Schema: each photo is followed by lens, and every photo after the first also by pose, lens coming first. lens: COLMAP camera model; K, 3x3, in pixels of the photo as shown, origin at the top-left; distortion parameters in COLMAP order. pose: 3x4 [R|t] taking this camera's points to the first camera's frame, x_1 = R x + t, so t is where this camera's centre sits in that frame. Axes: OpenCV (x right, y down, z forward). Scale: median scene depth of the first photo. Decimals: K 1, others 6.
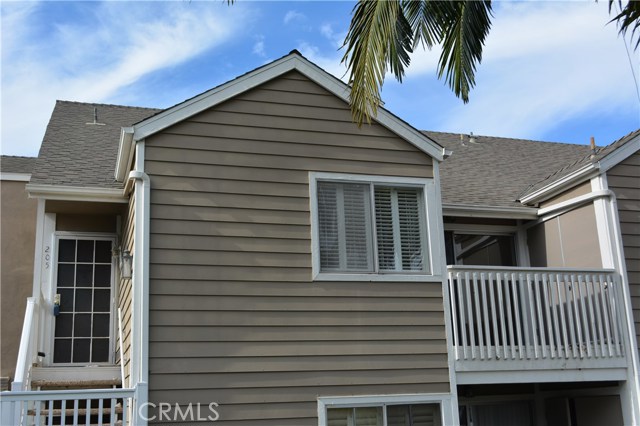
lens RADIAL K [[769.2, 0, 318.8], [0, 769.2, 213.7], [0, 0, 1]] dist [-0.027782, 0.000000]
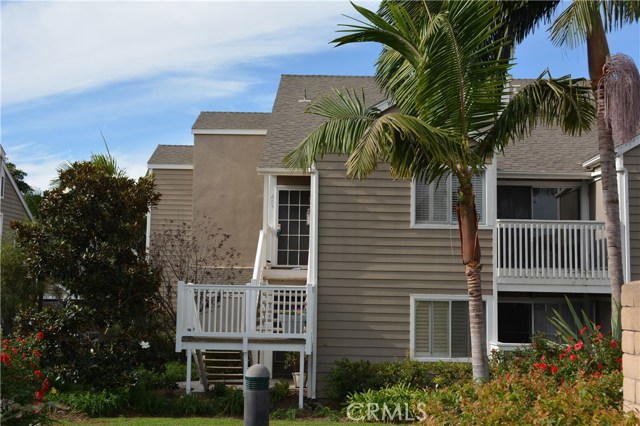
lens RADIAL K [[755.2, 0, 322.7], [0, 755.2, 214.5], [0, 0, 1]] dist [-0.027046, 0.000000]
pose [[0.952568, 0.021241, -0.303582, 0.309738], [0.024471, 0.988985, 0.145982, -0.191817], [0.303339, -0.146487, 0.941556, -0.640394]]
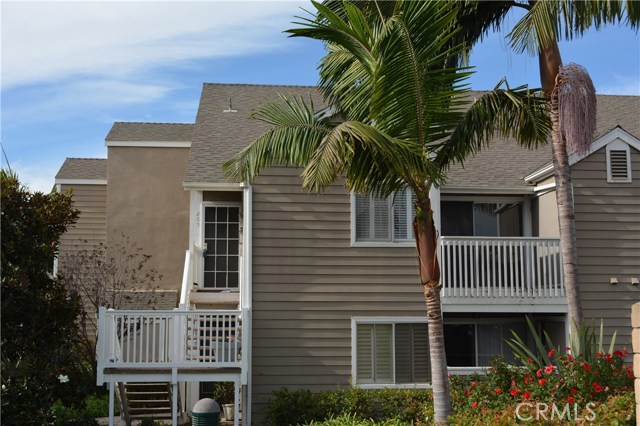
lens RADIAL K [[797.1, 0, 322.7], [0, 797.1, 218.3], [0, 0, 1]] dist [-0.030587, 0.000000]
pose [[0.979745, 0.011121, -0.199938, 0.261951], [0.015280, 0.991393, 0.130023, -0.187408], [0.199663, -0.130445, 0.971143, -0.624221]]
